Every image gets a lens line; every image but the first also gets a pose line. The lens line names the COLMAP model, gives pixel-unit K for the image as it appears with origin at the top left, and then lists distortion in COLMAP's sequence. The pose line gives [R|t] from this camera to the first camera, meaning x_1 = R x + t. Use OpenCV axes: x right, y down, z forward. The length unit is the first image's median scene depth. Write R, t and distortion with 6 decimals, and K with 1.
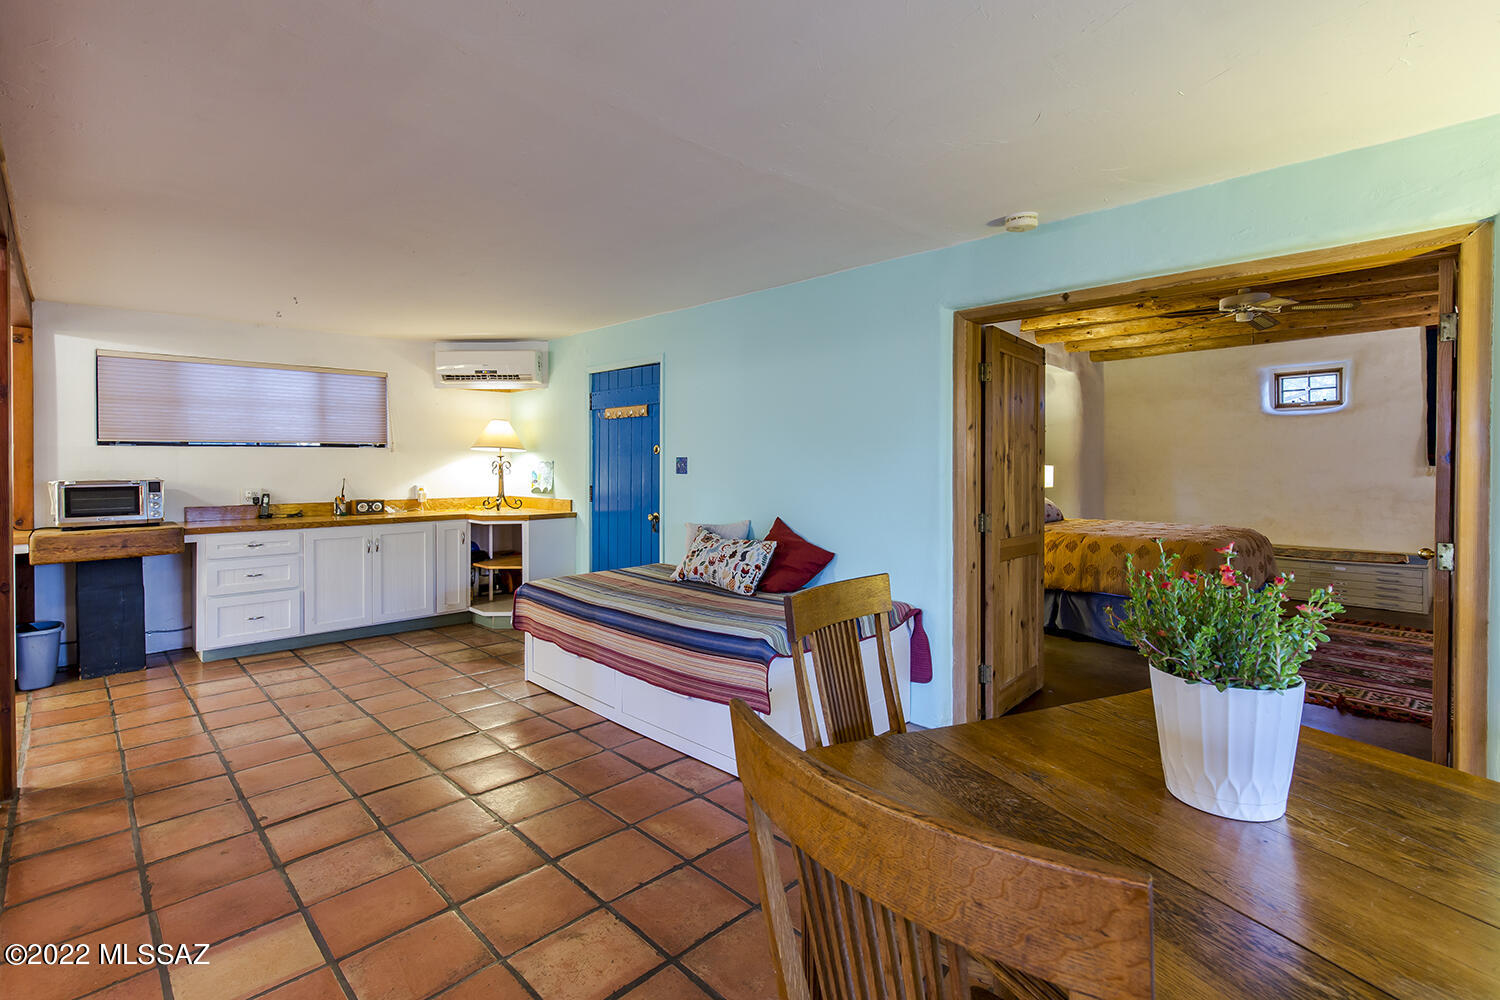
lens RADIAL K [[689.6, 0, 743.5], [0, 689.6, 464.3], [0, 0, 1]] dist [0.004893, -0.000077]
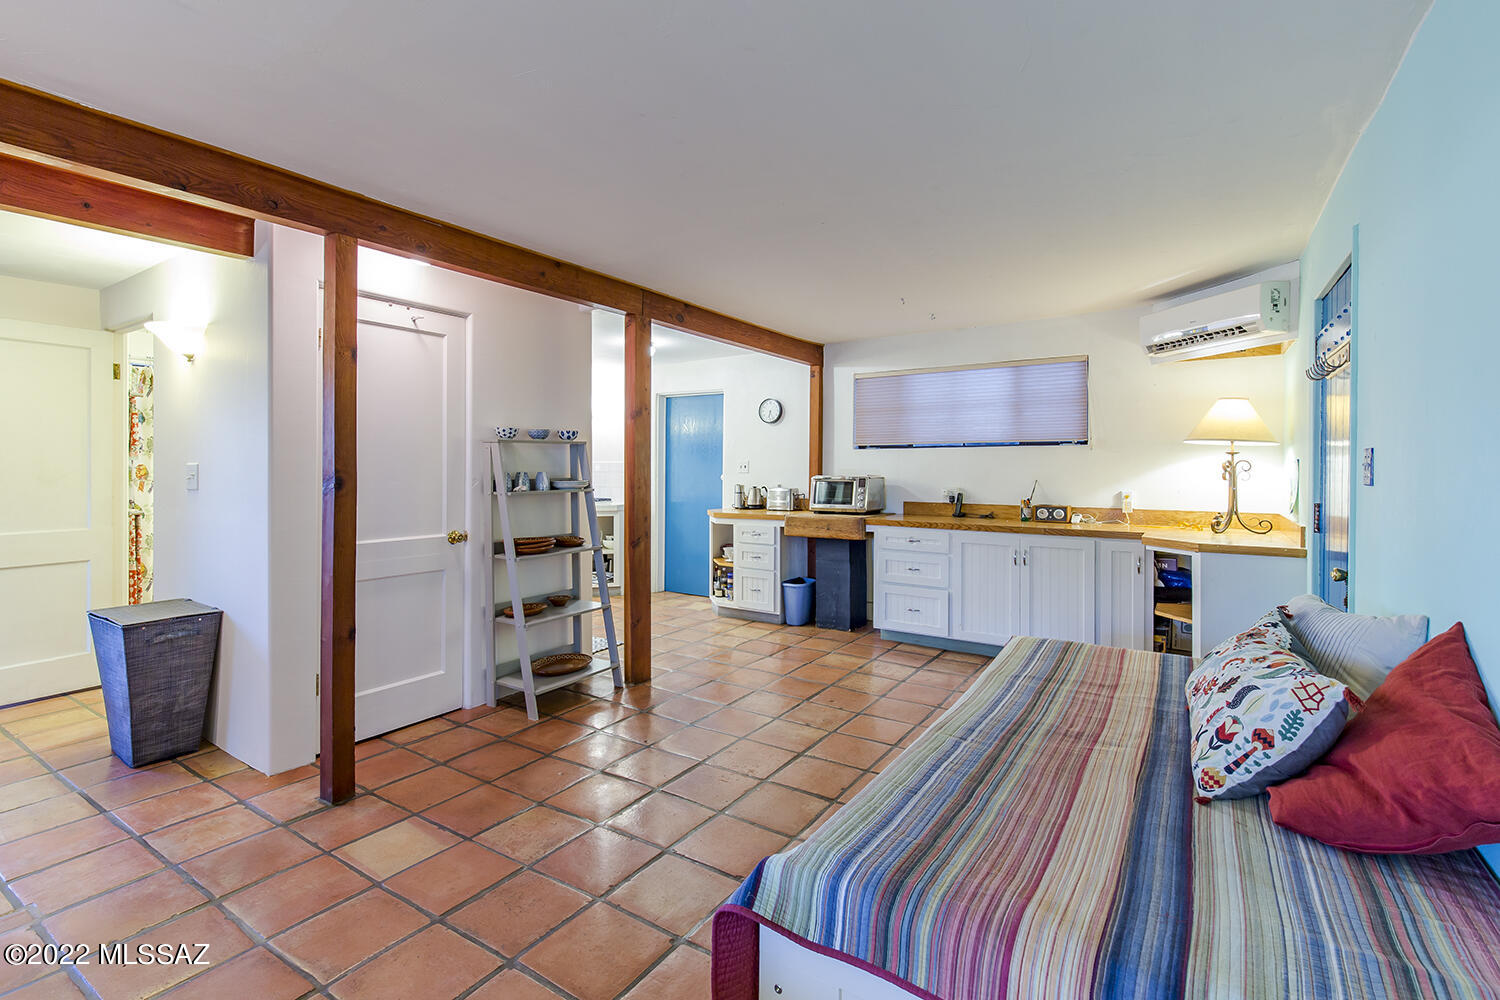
lens RADIAL K [[689.6, 0, 743.5], [0, 689.6, 464.3], [0, 0, 1]] dist [0.004893, -0.000077]
pose [[0.214493, 0.000254, -0.976726, 0.225804], [-0.005122, 0.999987, -0.000865, 0.002608], [0.976712, 0.005188, 0.214491, 0.449390]]
